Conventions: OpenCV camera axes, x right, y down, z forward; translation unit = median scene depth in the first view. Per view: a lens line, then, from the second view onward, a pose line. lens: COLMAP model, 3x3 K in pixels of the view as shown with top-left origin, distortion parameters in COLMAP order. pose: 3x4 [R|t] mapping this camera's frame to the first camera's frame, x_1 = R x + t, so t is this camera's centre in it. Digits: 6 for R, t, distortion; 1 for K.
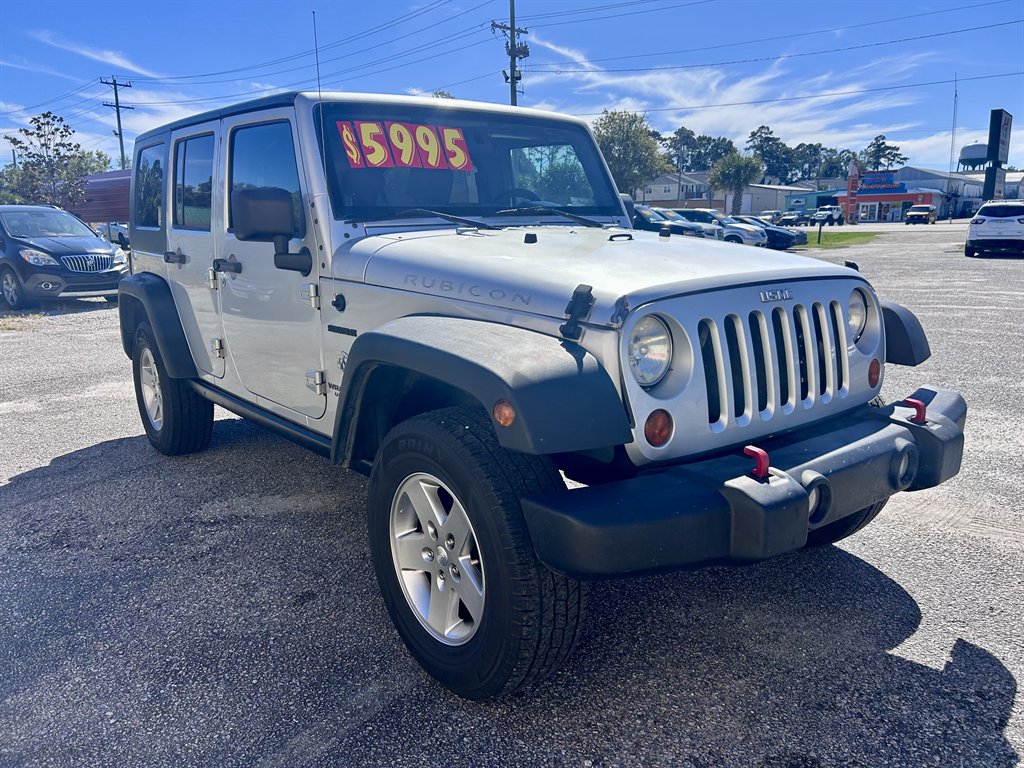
lens RADIAL K [[790.5, 0, 512.9], [0, 790.5, 383.1], [0, 0, 1]] dist [0.042471, -0.047132]
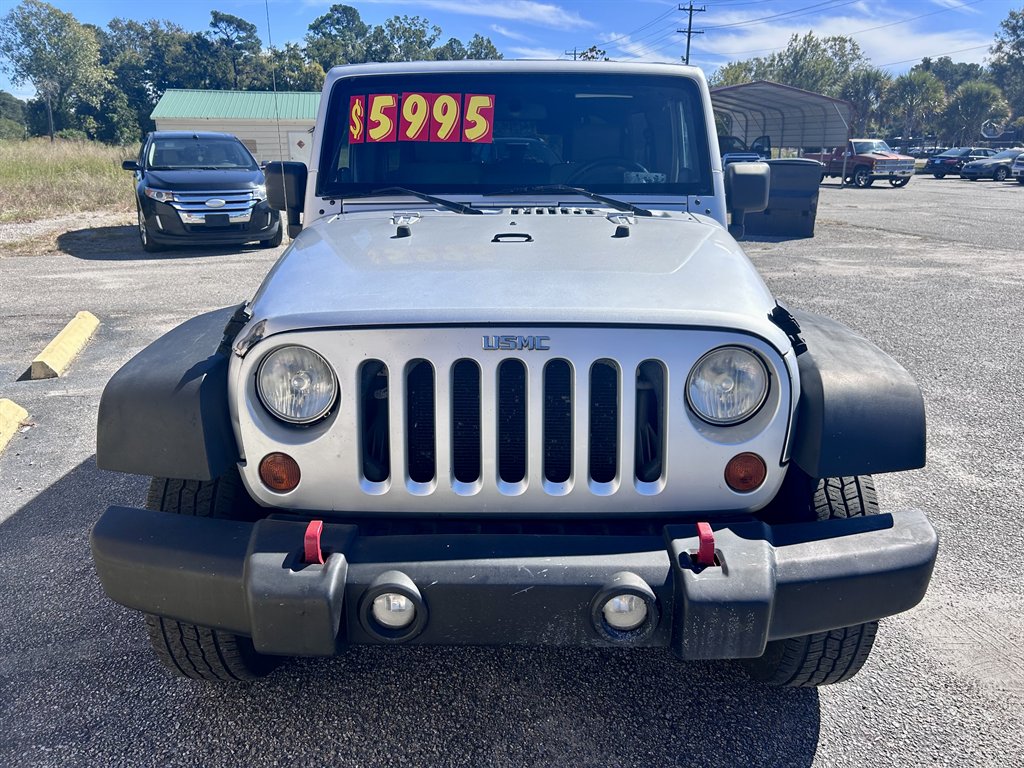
lens RADIAL K [[790.5, 0, 515.3], [0, 790.5, 387.2], [0, 0, 1]] dist [0.042471, -0.047132]
pose [[0.781321, 0.195874, -0.592597, 0.602322], [-0.137072, 0.980149, 0.143248, -0.134915], [0.608892, -0.030695, 0.792659, 0.302207]]
